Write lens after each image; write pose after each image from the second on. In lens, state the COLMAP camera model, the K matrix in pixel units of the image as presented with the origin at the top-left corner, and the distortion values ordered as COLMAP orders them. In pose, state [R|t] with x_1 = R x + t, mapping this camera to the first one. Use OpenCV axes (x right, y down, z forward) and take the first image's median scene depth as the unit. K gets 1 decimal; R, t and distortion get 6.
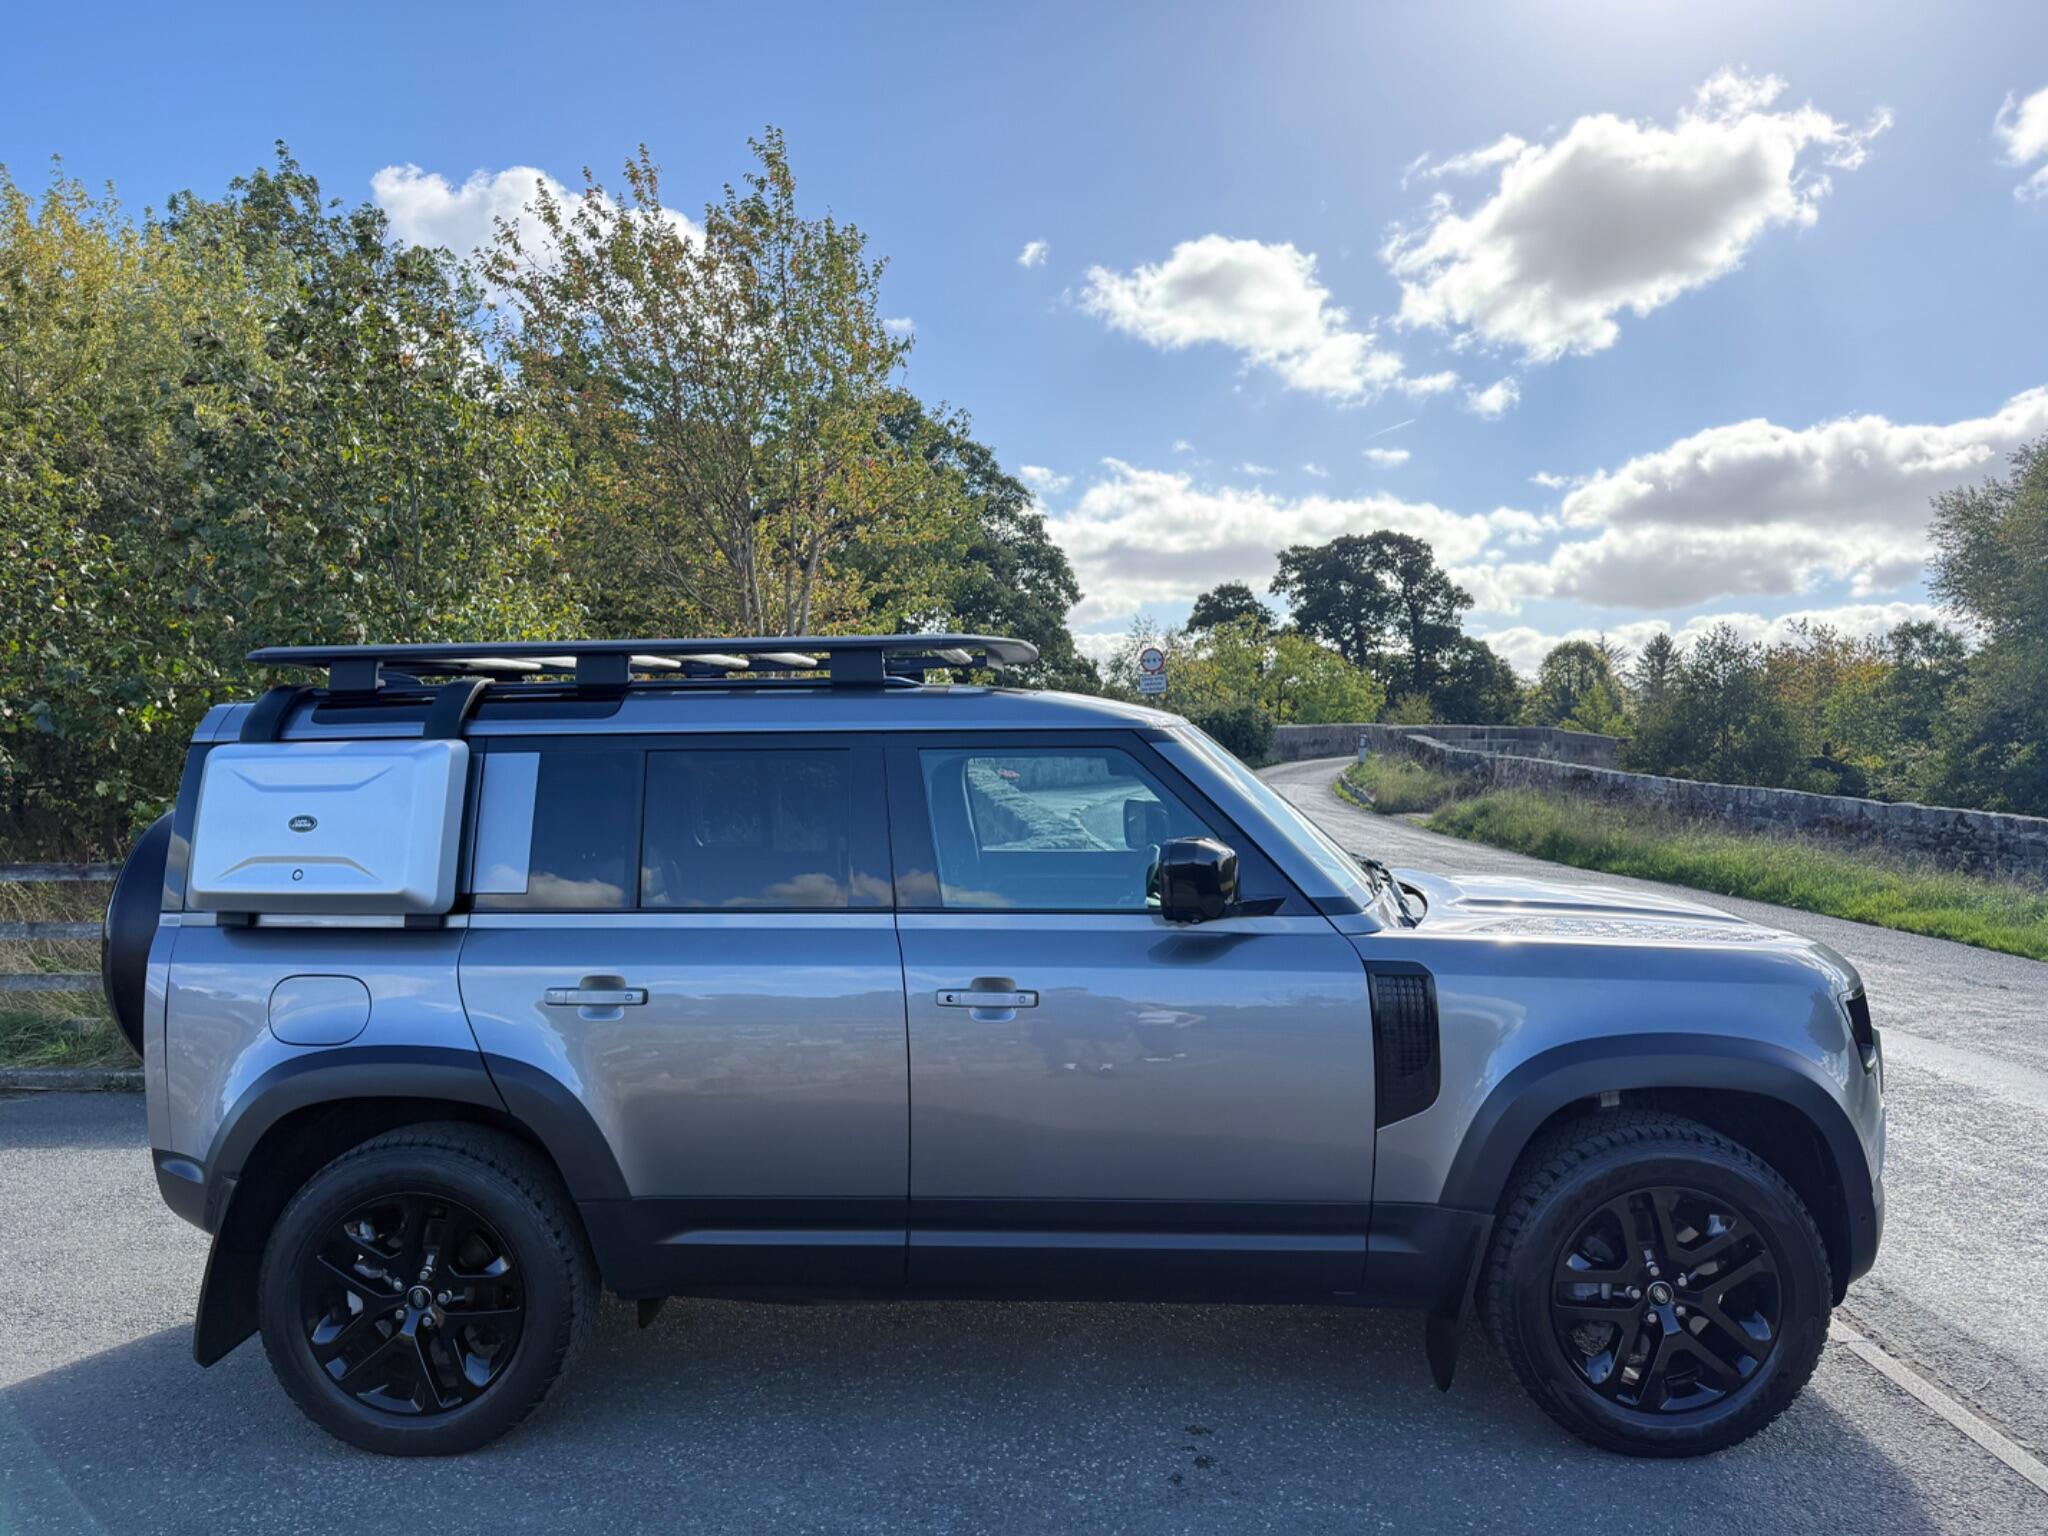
lens RADIAL K [[1420.9, 0, 1009.0], [0, 1420.9, 772.7], [0, 0, 1]] dist [0.042121, -0.055513]
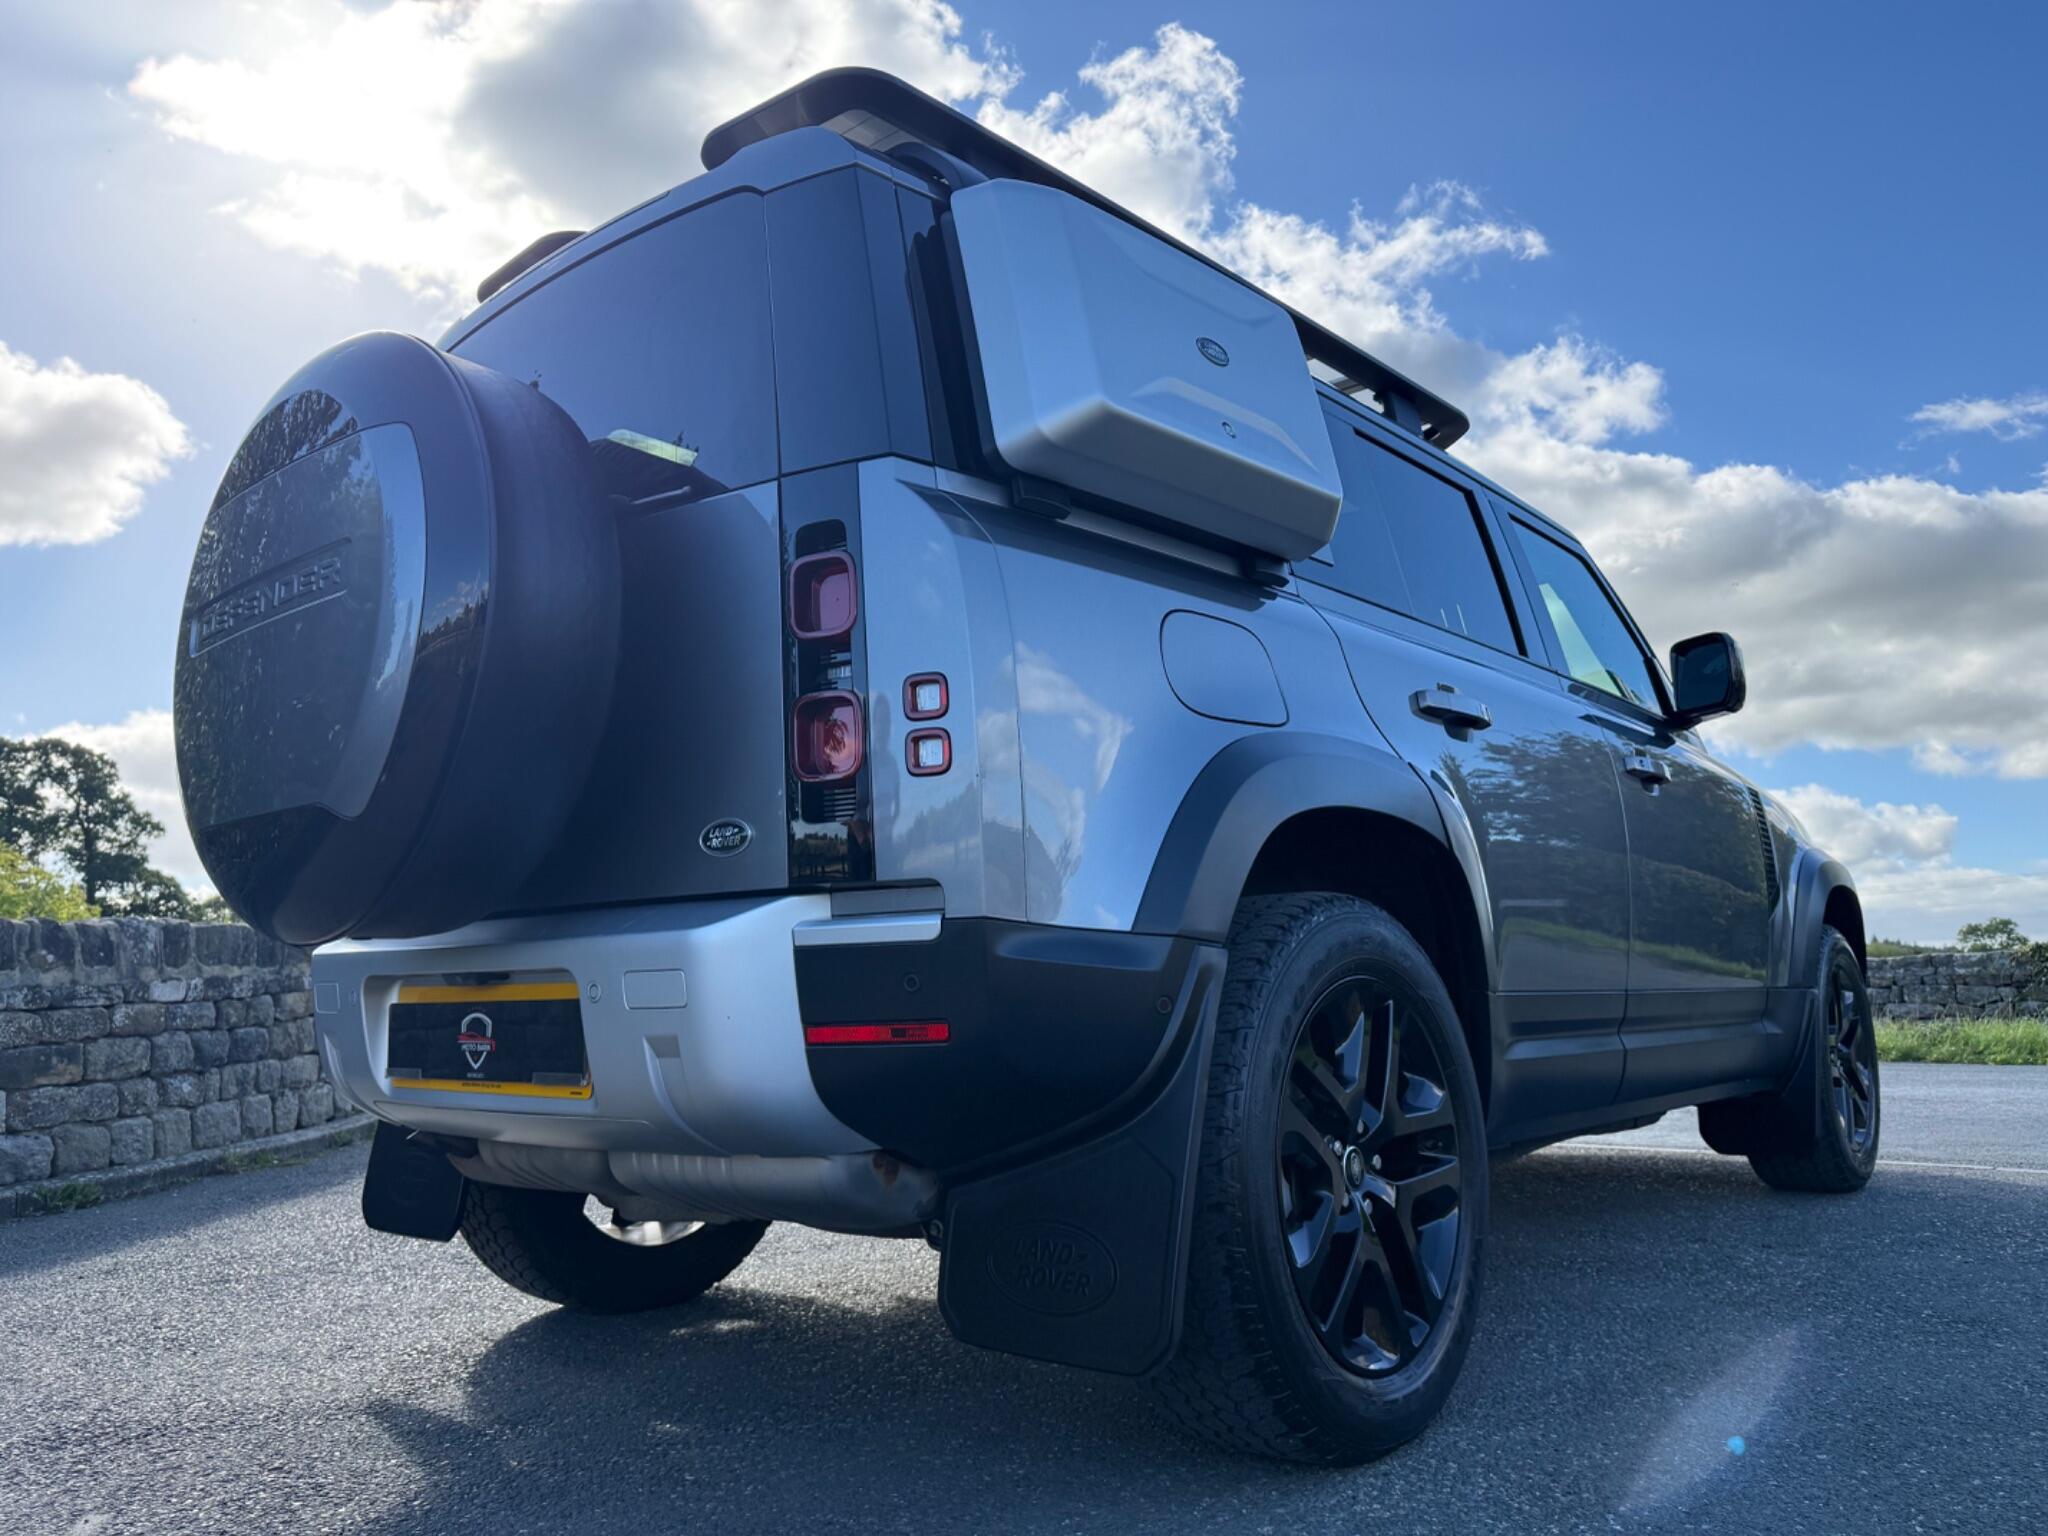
lens RADIAL K [[1456.5, 0, 1013.2], [0, 1456.5, 766.1], [0, 0, 1]] dist [0.013731, -0.017507]
pose [[0.630491, 0.118499, 0.767098, -0.217958], [0.027367, 0.984270, -0.174540, 0.067920], [-0.775714, 0.131039, 0.617330, 0.157979]]
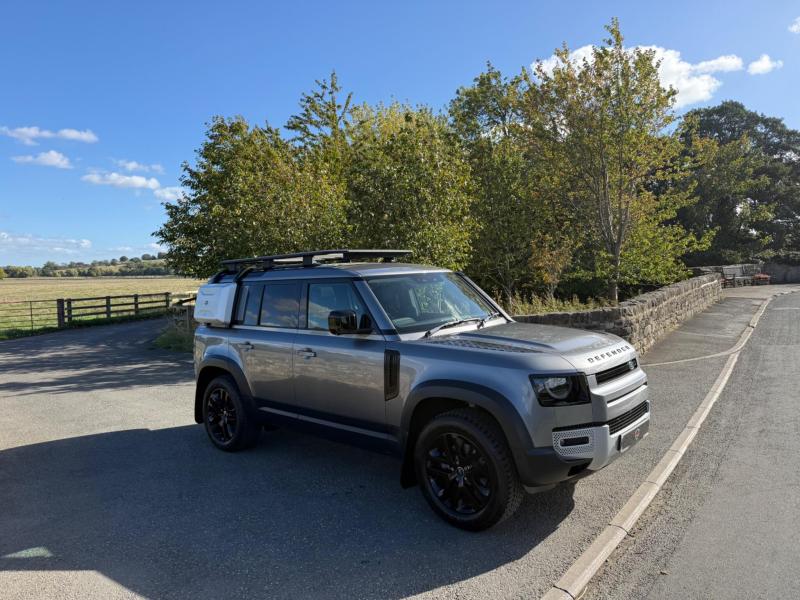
lens RADIAL K [[555.0, 0, 394.1], [0, 555.0, 301.8], [0, 0, 1]] dist [0.042121, -0.055513]
pose [[0.757557, 0.007709, -0.652723, 0.232702], [0.020525, 0.999155, 0.035622, -0.003718], [0.652446, -0.040383, 0.756759, 0.018115]]
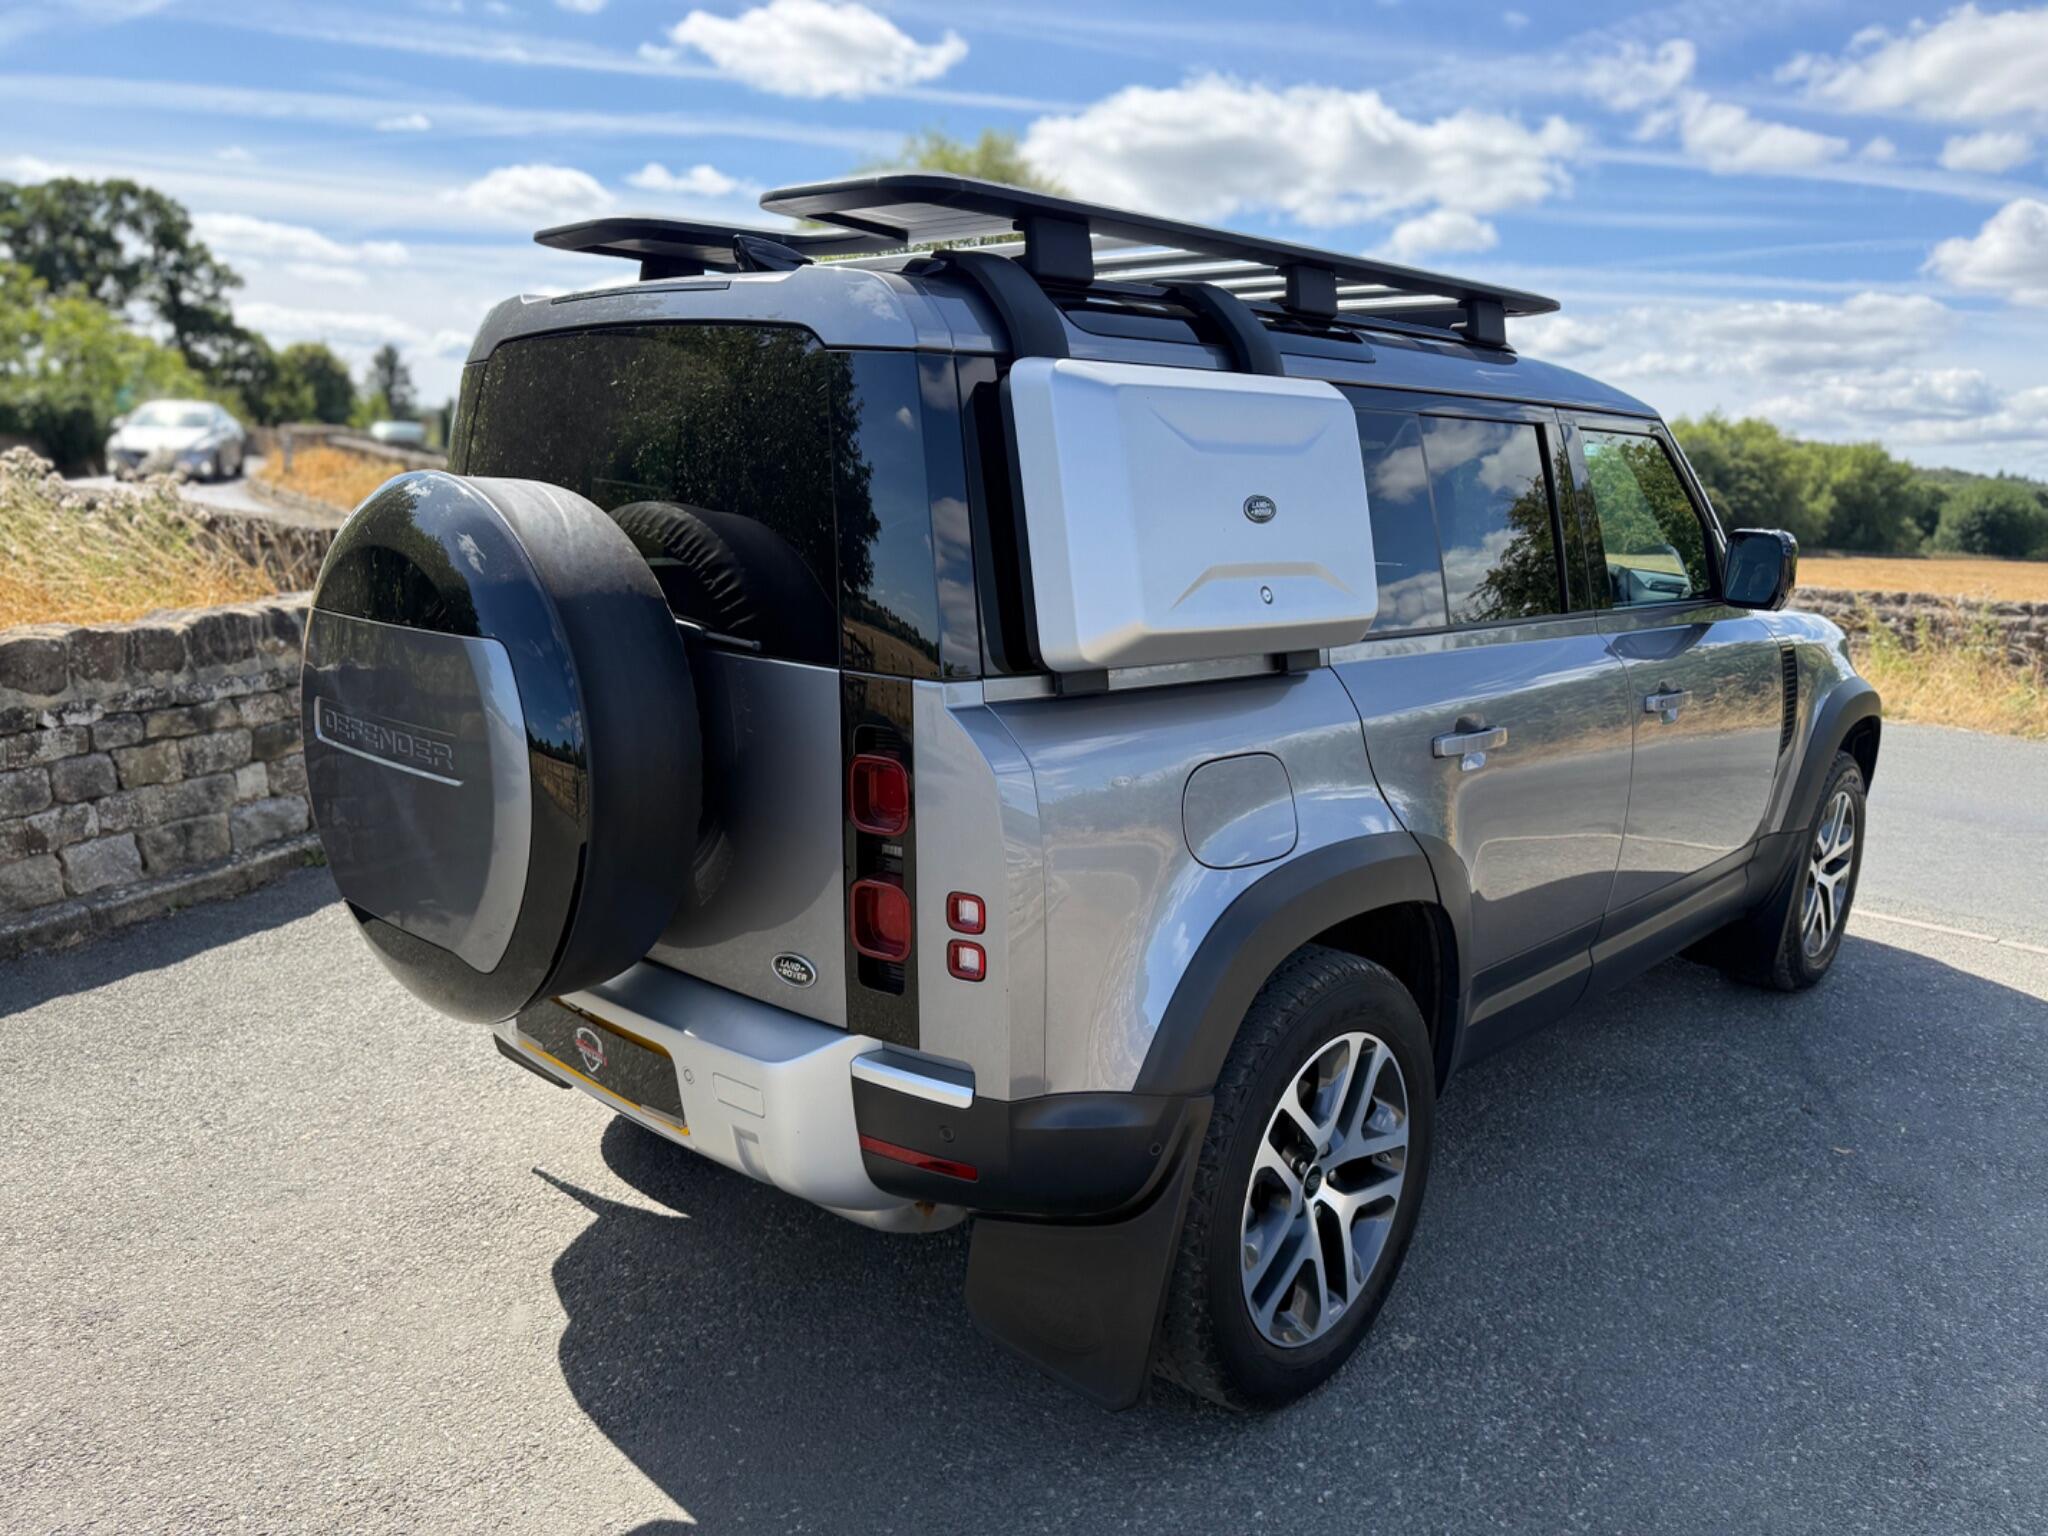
lens RADIAL K [[1456.5, 0, 1013.2], [0, 1456.5, 766.1], [0, 0, 1]] dist [0.013731, -0.017507]
pose [[0.673328, -0.113132, 0.730637, -0.226256], [-0.024686, 0.984232, 0.175149, 0.008896], [-0.738932, -0.135969, 0.659919, 0.145788]]
